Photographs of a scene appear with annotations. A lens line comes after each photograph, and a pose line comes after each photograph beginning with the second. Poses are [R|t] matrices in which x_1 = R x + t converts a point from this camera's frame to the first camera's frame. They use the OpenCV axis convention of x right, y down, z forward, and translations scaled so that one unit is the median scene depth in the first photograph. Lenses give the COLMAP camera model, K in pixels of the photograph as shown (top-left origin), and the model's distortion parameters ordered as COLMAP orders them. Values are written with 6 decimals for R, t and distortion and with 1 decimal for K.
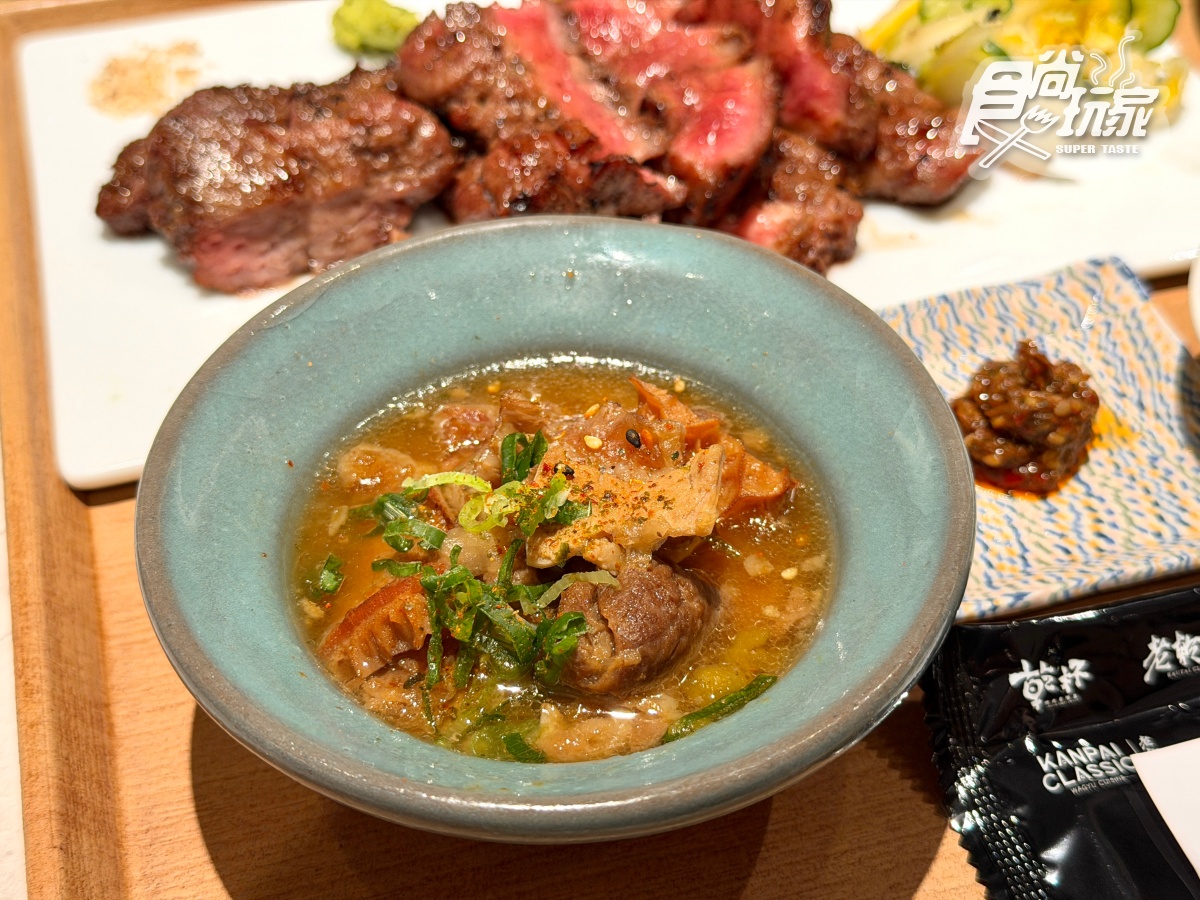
lens RADIAL K [[1738.0, 0, 605.4], [0, 1738.0, 452.4], [0, 0, 1]] dist [0.117926, 0.000000]
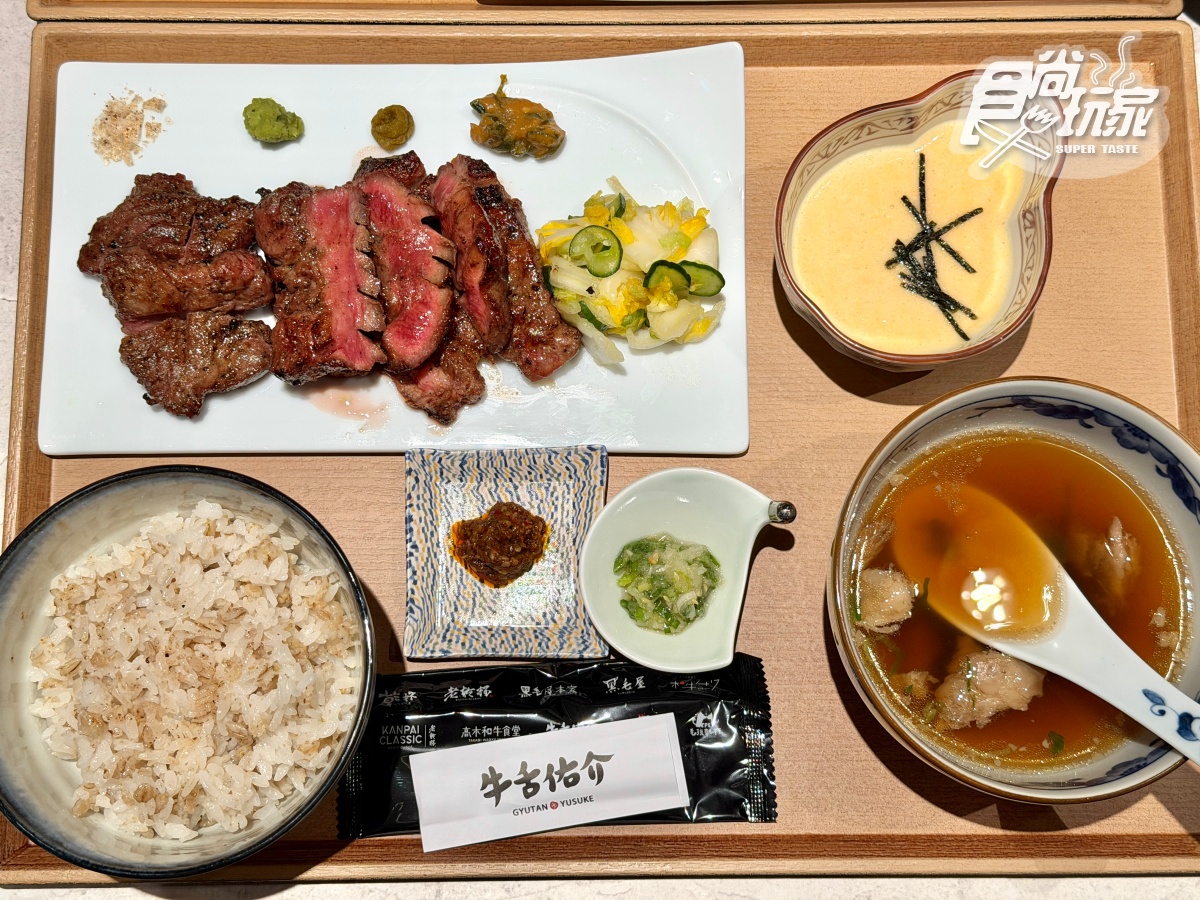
lens RADIAL K [[1738.0, 0, 597.6], [0, 1738.0, 455.5], [0, 0, 1]] dist [0.117926, 0.000000]
pose [[0.960606, 0.277189, -0.020067, 0.329659], [-0.211497, 0.775969, 0.594257, -1.217909], [0.180293, -0.566603, 0.804025, -0.491628]]
